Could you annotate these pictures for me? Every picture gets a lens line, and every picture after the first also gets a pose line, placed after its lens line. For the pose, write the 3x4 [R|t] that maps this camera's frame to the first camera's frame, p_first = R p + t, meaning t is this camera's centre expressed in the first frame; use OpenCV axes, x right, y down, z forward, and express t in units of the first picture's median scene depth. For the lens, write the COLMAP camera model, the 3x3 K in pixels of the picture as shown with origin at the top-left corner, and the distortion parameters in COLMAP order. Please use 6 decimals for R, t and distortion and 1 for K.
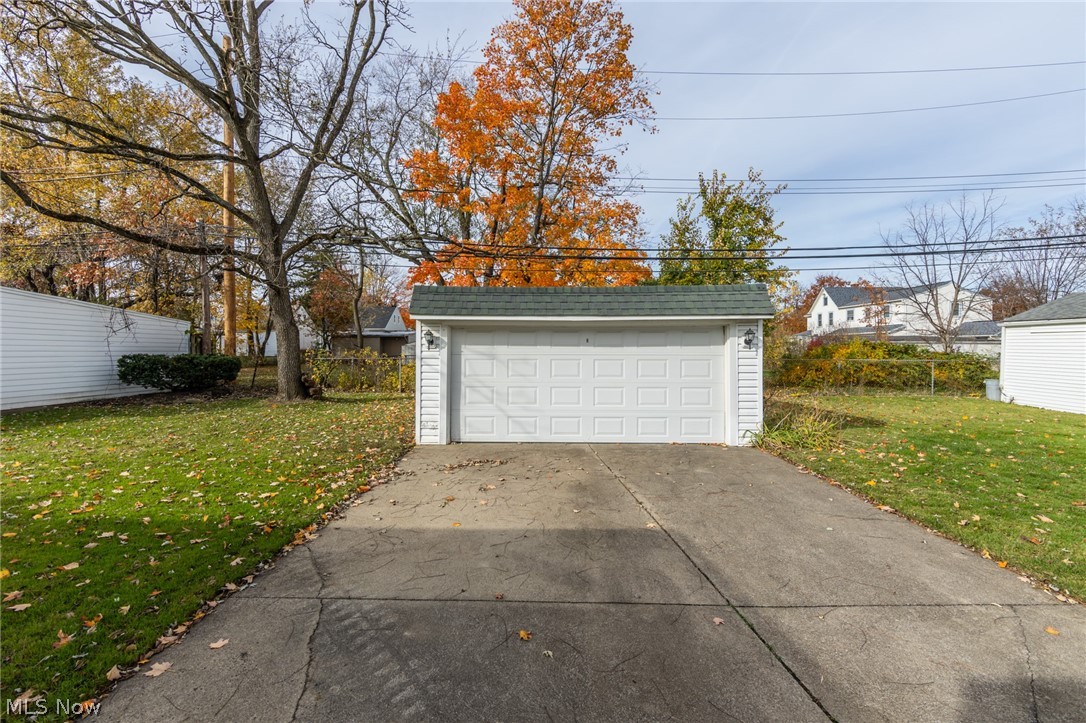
lens RADIAL K [[426.0, 0, 543.0], [0, 426.0, 361.5], [0, 0, 1]] dist [-0.003281, -0.000738]
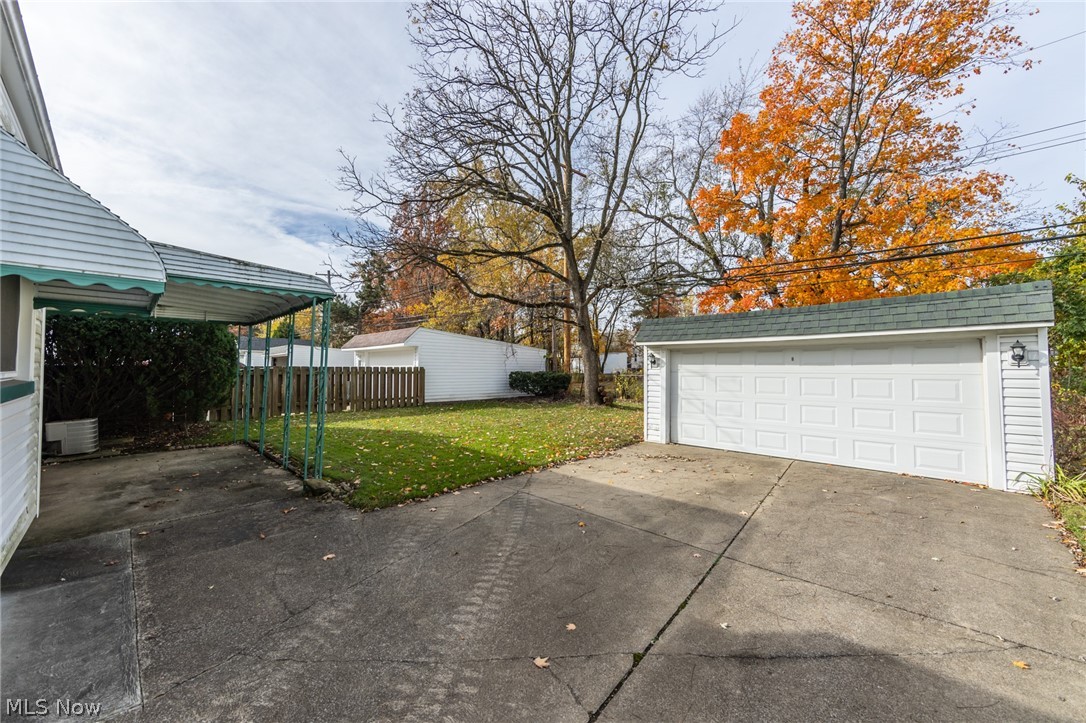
lens RADIAL K [[426.0, 0, 543.0], [0, 426.0, 361.5], [0, 0, 1]] dist [-0.003281, -0.000738]
pose [[0.717793, -0.012138, -0.696151, 0.392741], [-0.018935, 0.999138, -0.036945, 0.005959], [0.695999, 0.039700, 0.716944, -0.158513]]
